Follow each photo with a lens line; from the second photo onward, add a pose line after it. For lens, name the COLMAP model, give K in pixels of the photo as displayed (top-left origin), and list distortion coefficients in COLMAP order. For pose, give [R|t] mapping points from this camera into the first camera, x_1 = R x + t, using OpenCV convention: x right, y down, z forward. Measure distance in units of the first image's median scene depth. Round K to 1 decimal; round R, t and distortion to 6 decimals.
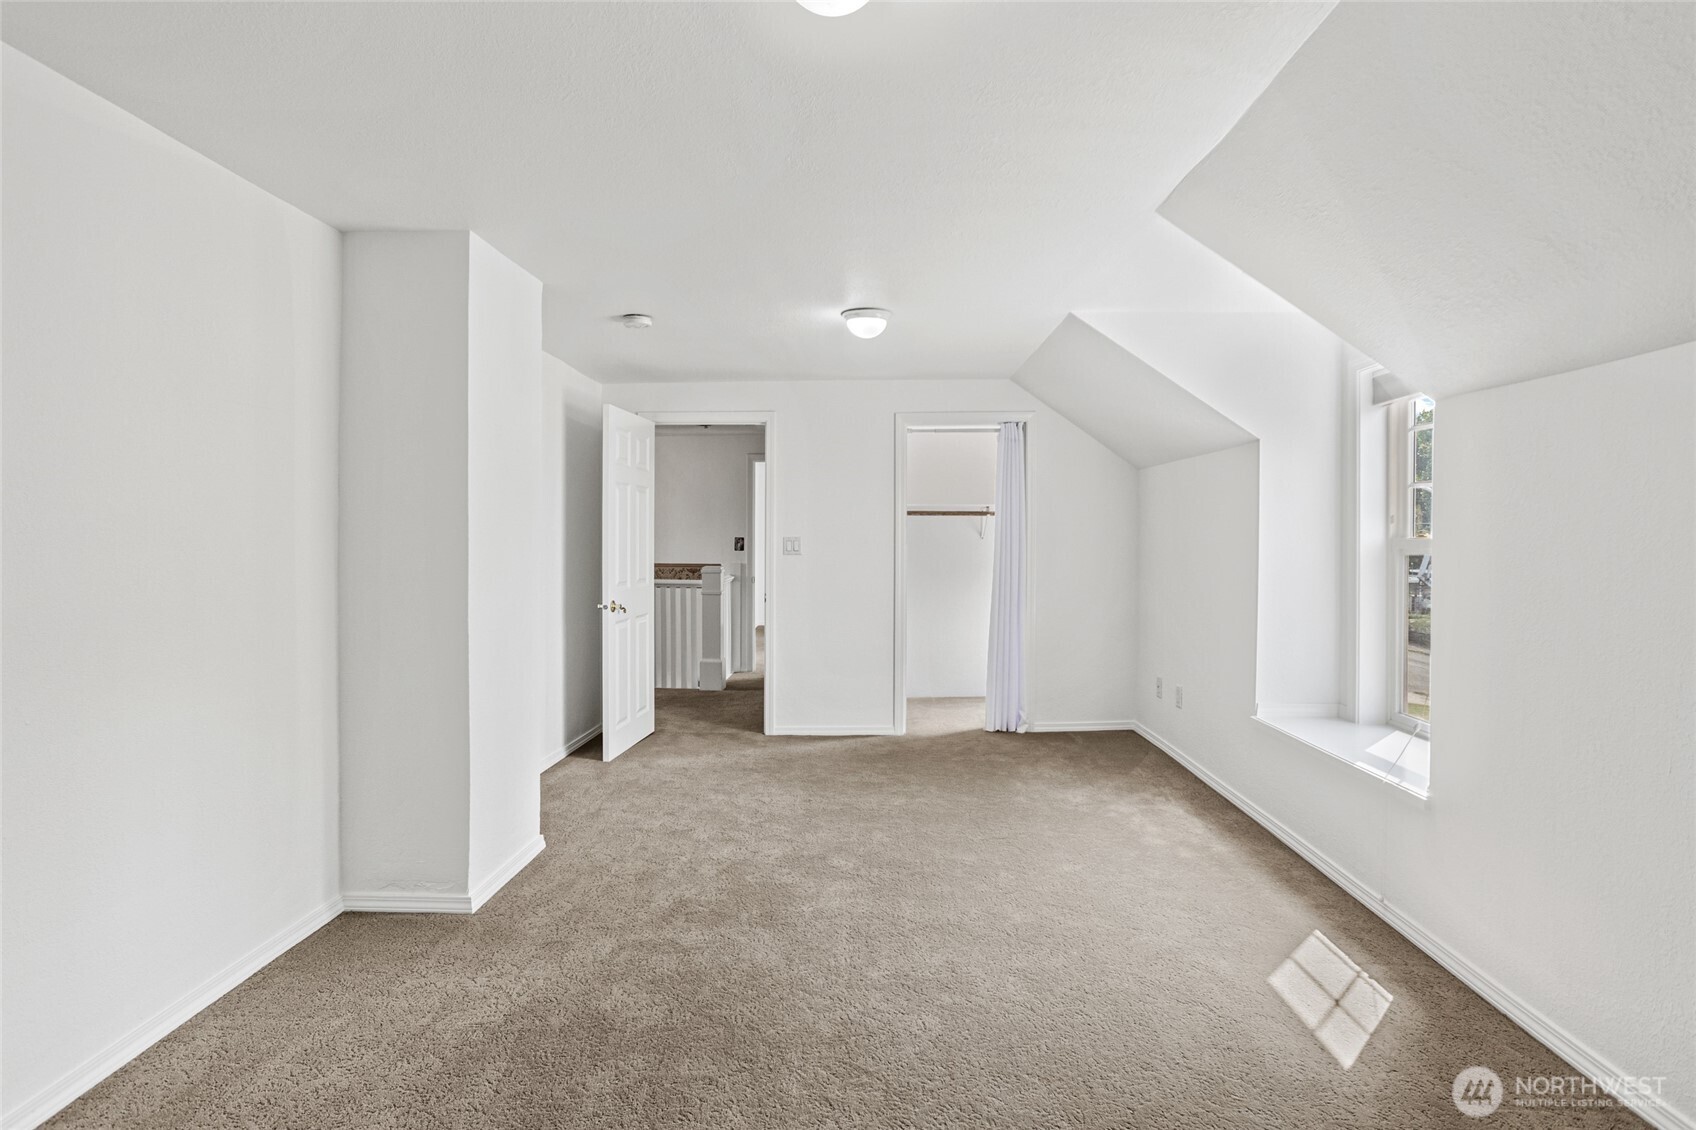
lens RADIAL K [[845.0, 0, 838.6], [0, 845.0, 535.2], [0, 0, 1]] dist [-0.031713, 0.024528]
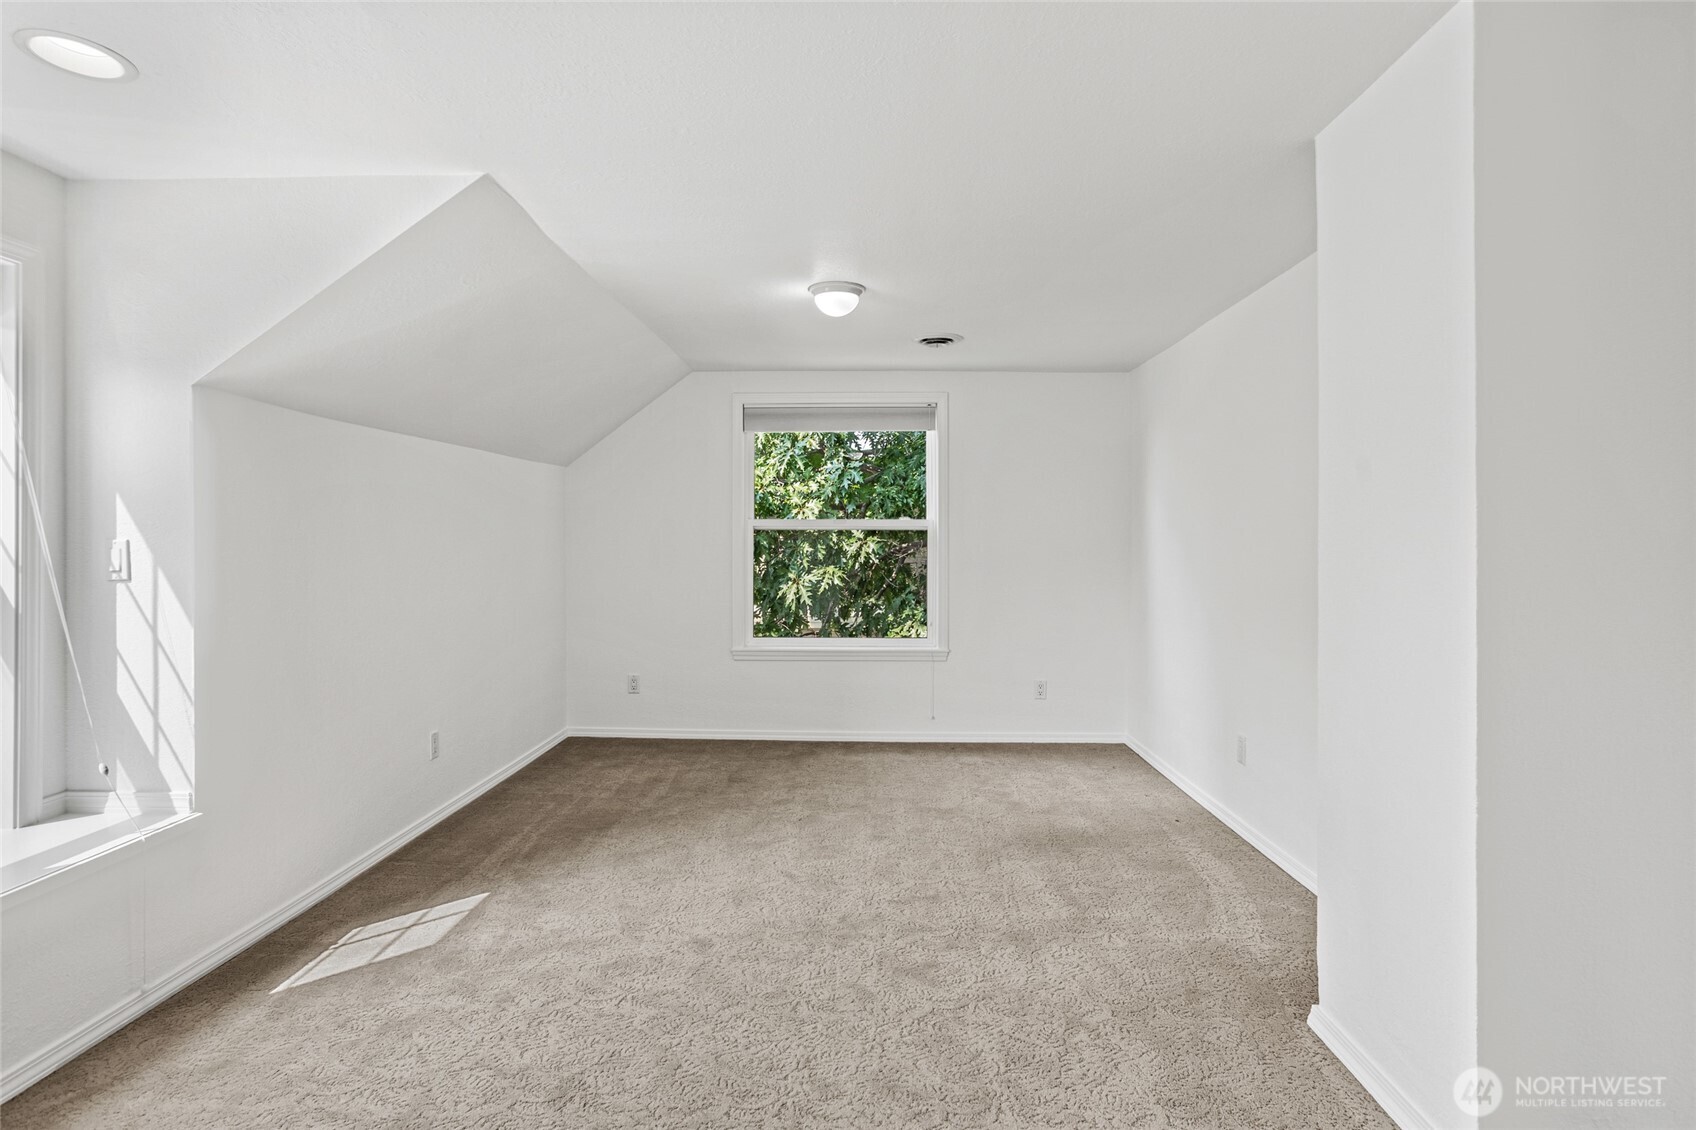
lens RADIAL K [[840.2, 0, 848.0], [0, 840.2, 565.0], [0, 0, 1]] dist [-0.000961, -0.000317]
pose [[-0.999816, 0.004623, -0.018603, -0.000825], [0.004030, 0.999485, 0.031827, 0.013590], [0.018741, 0.031746, -0.999320, 1.976476]]
